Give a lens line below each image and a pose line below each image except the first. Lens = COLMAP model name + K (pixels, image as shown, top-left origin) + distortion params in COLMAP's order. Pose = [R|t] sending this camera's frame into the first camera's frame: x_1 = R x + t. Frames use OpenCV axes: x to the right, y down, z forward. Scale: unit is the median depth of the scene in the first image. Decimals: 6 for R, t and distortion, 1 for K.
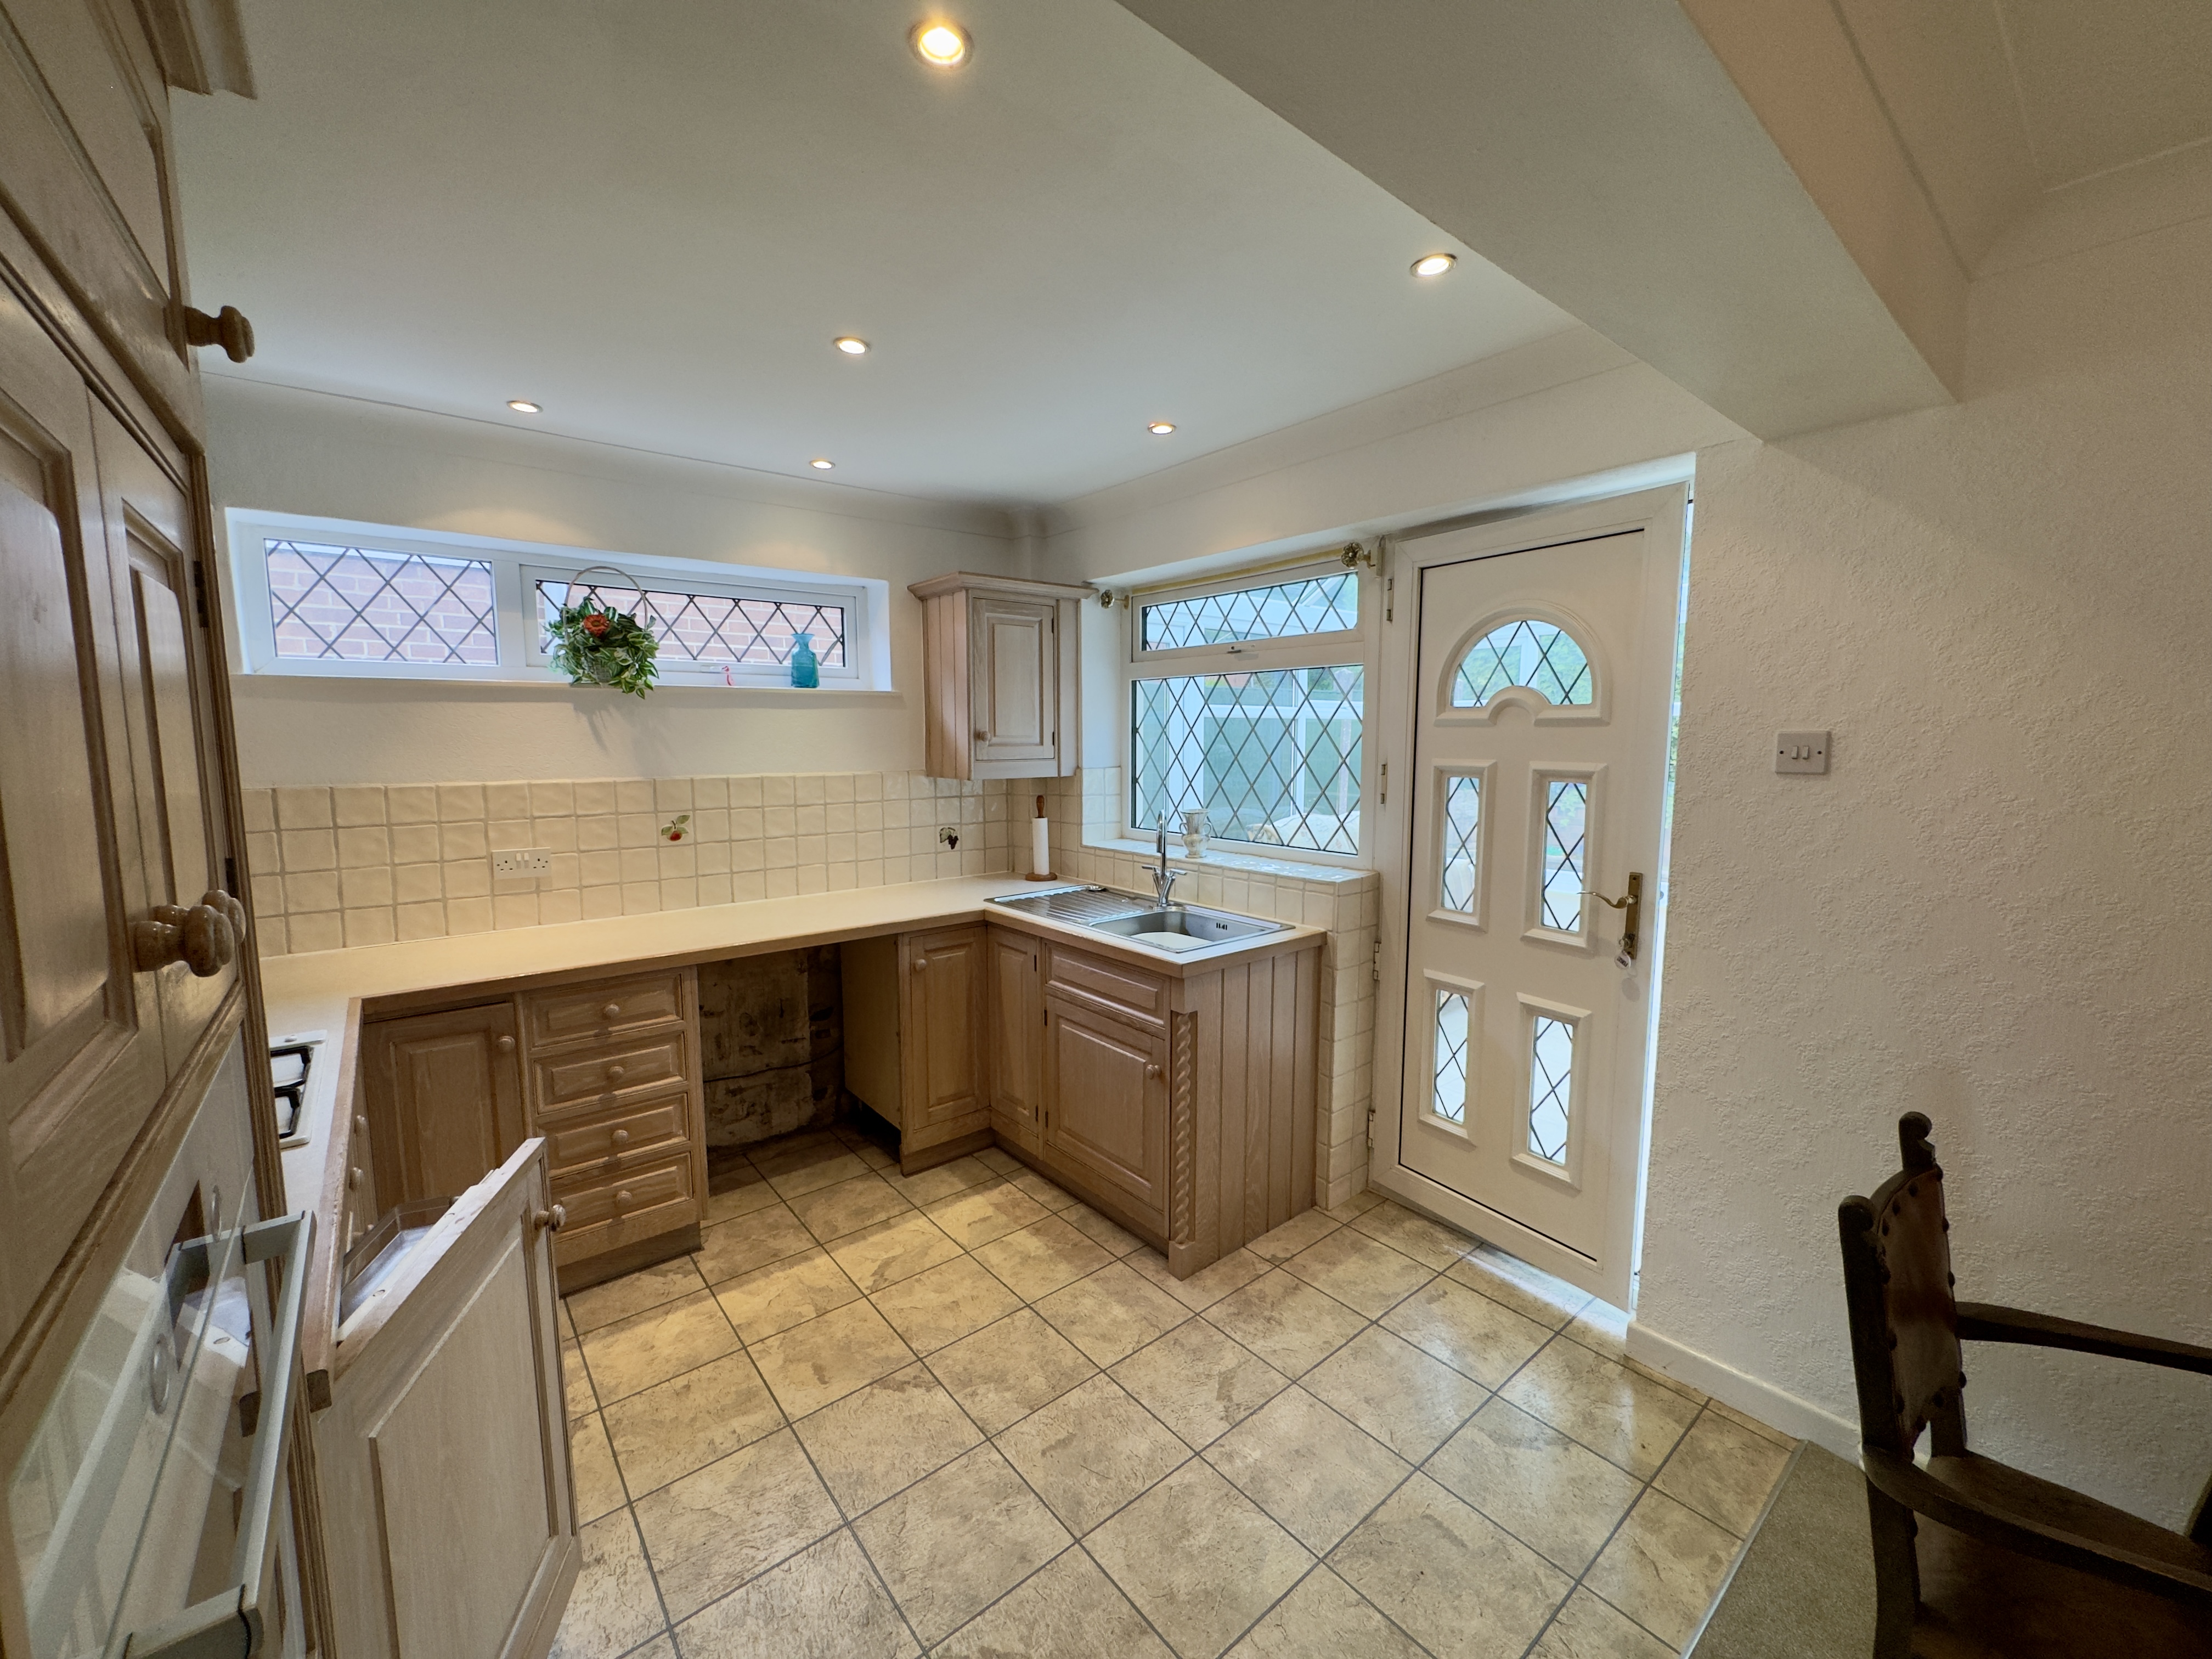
lens RADIAL K [[881.3, 0, 1102.8], [0, 881.3, 830.0], [0, 0, 1]] dist [-0.001314, -0.000436]
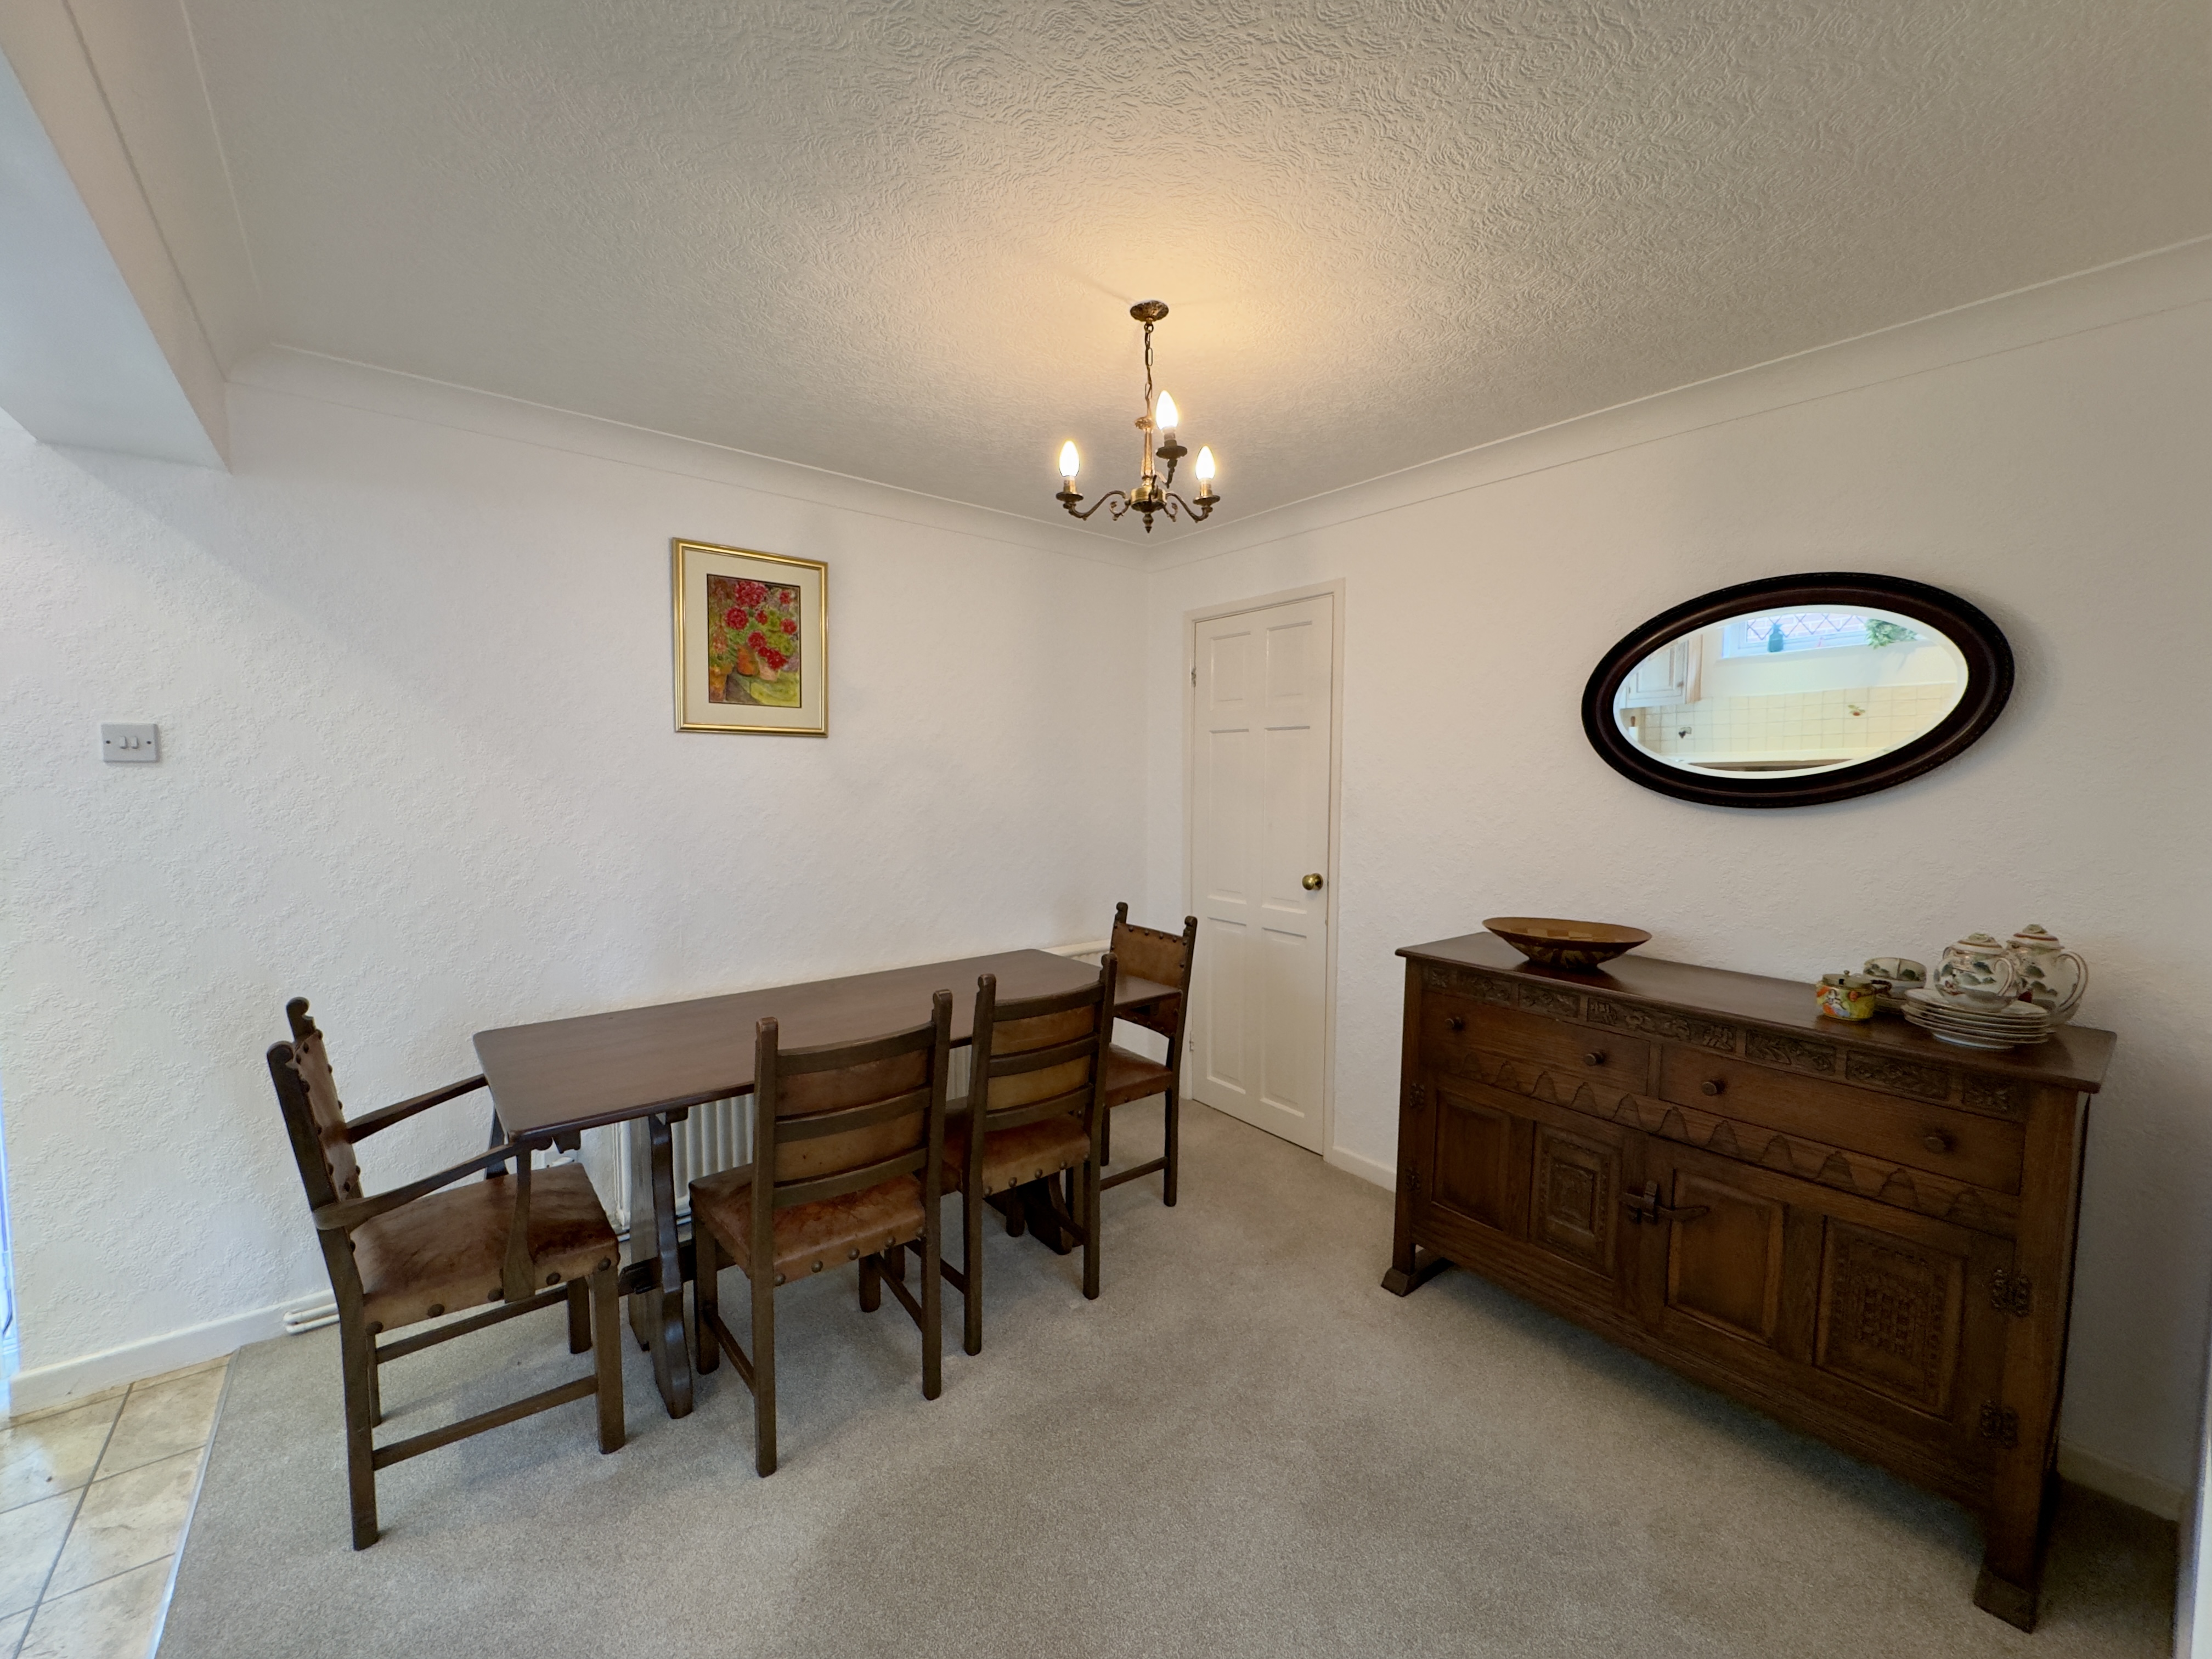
lens RADIAL K [[881.3, 0, 1110.5], [0, 881.3, 832.5], [0, 0, 1]] dist [-0.001314, -0.000436]
pose [[0.003072, -0.059350, 0.998233, -0.186377], [0.109884, 0.992212, 0.058654, 0.057561], [-0.993940, 0.109509, 0.009570, -0.130807]]
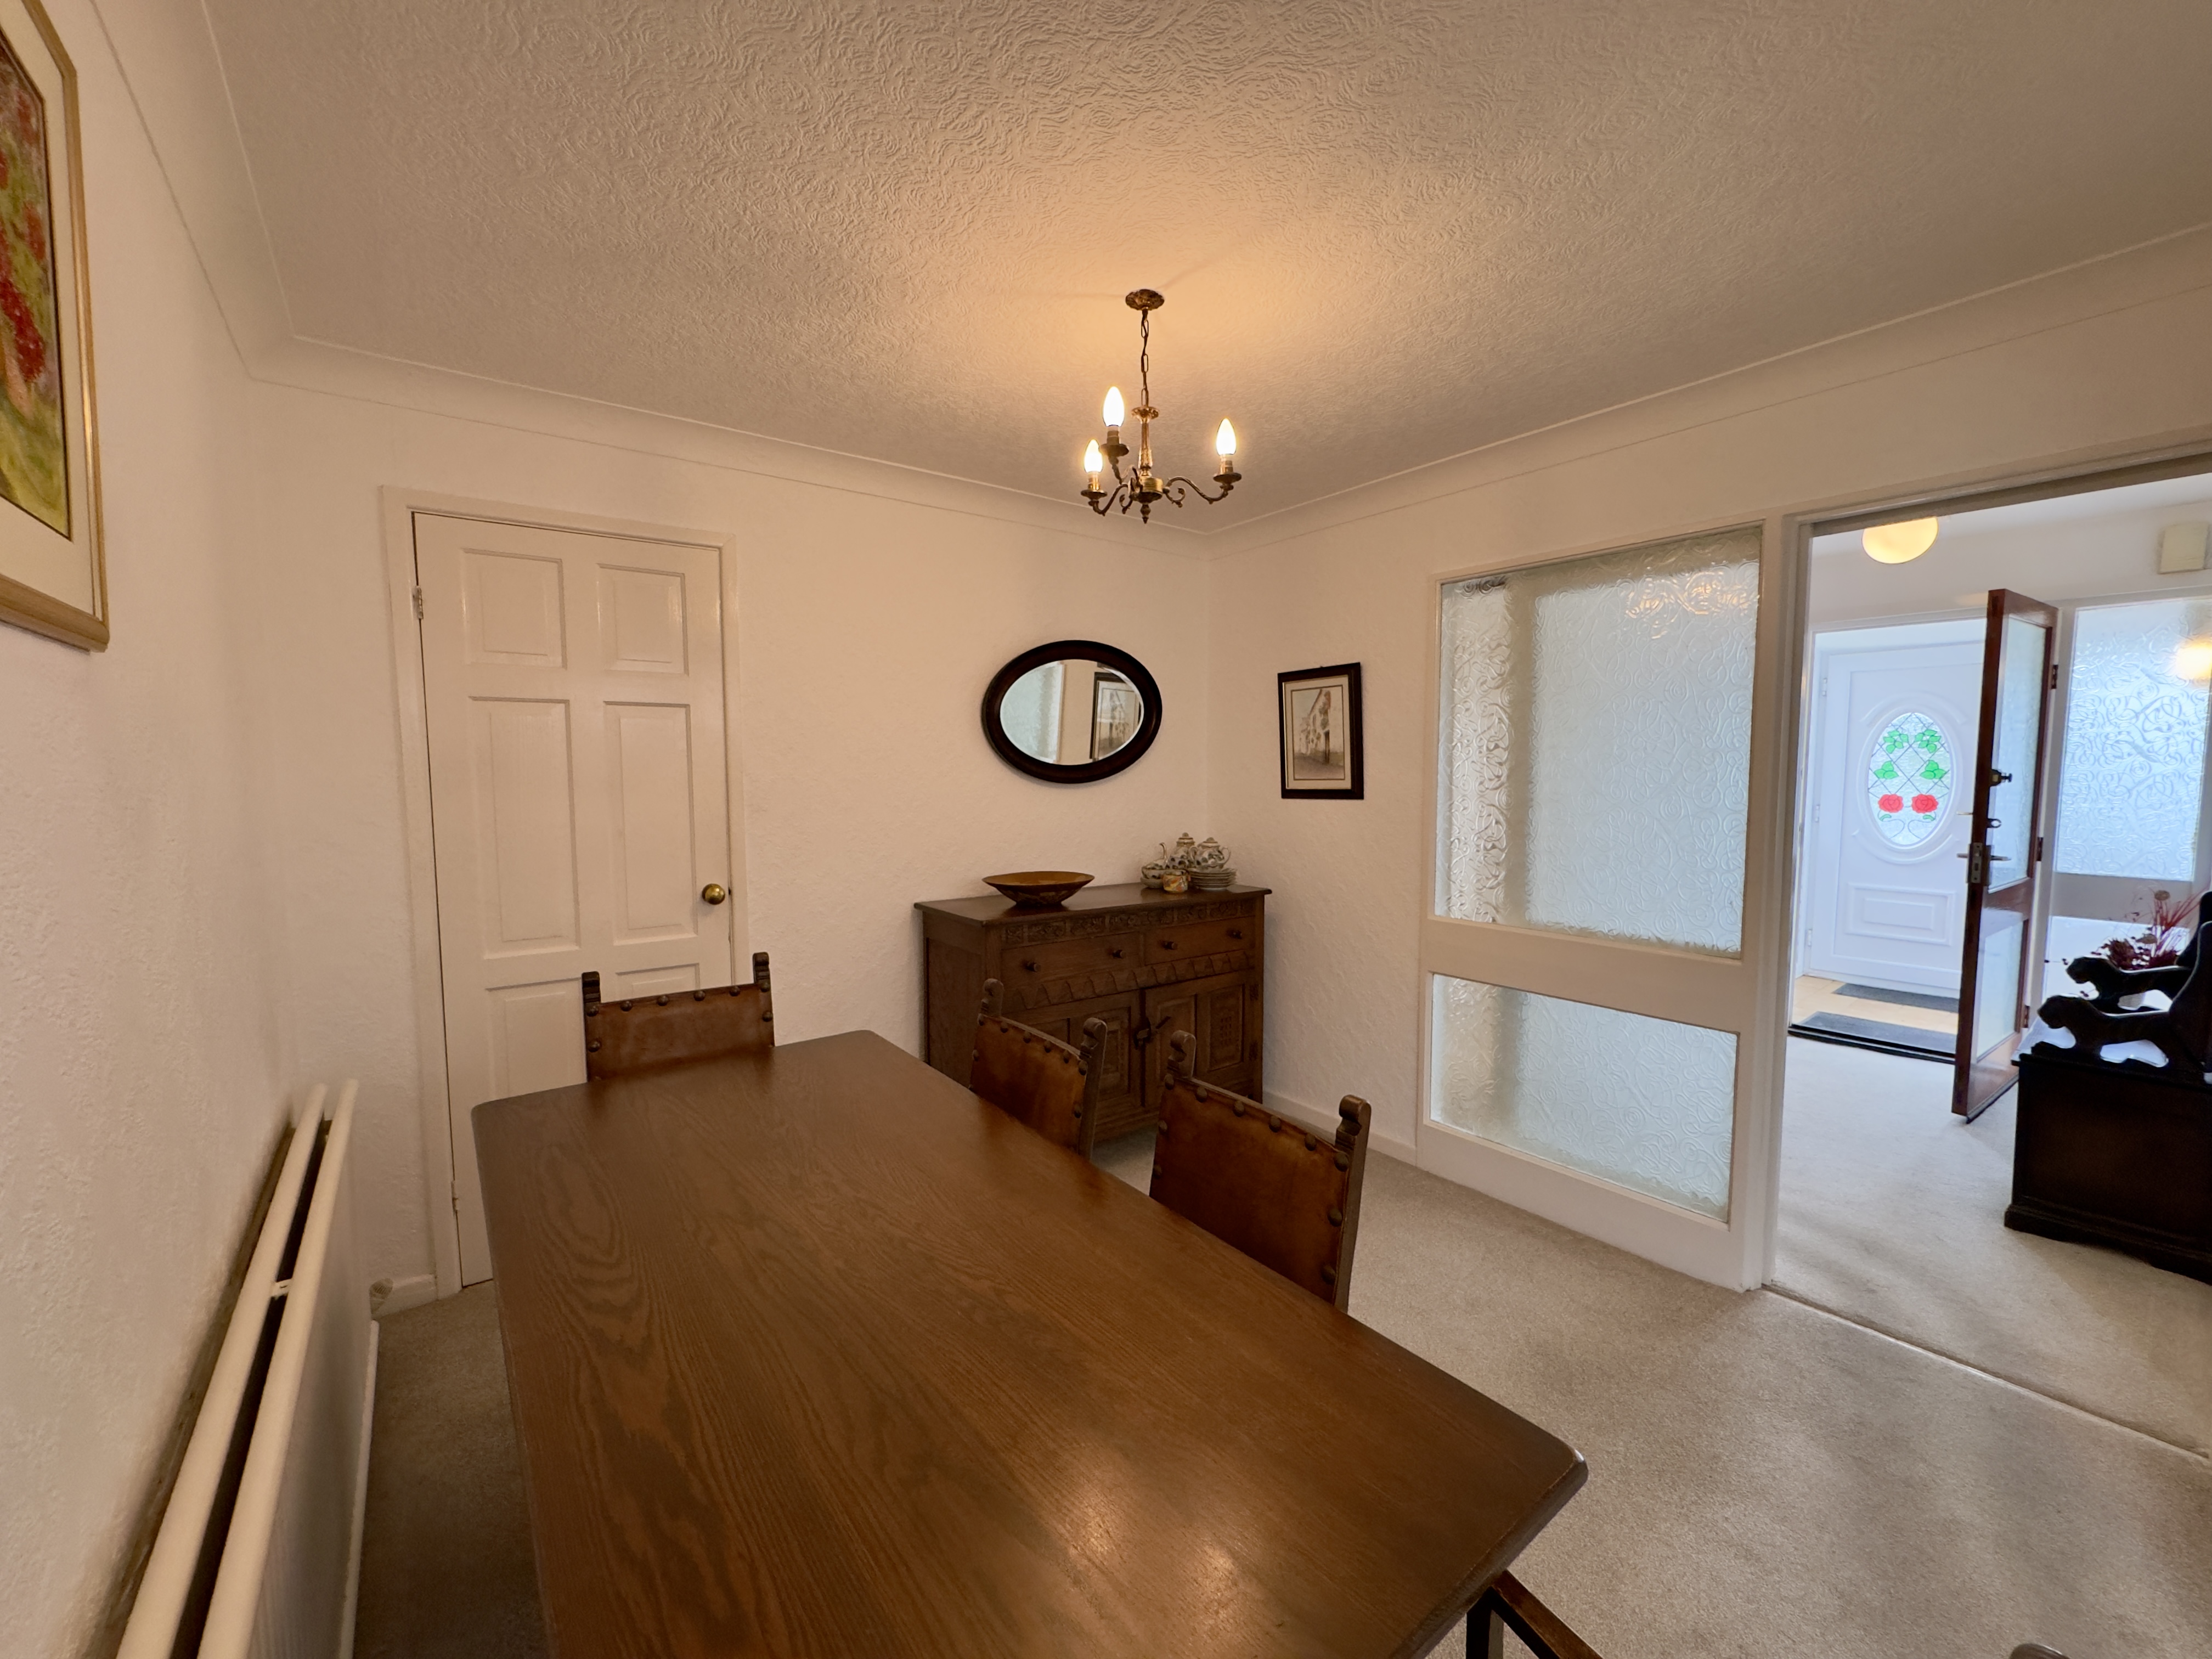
lens RADIAL K [[881.3, 0, 1107.5], [0, 881.3, 816.0], [0, 0, 1]] dist [-0.001314, -0.000436]
pose [[-0.999635, 0.005801, 0.026382, 0.539195], [0.010245, 0.985116, 0.171584, -0.026900], [-0.024994, 0.171792, -0.984816, 0.560635]]
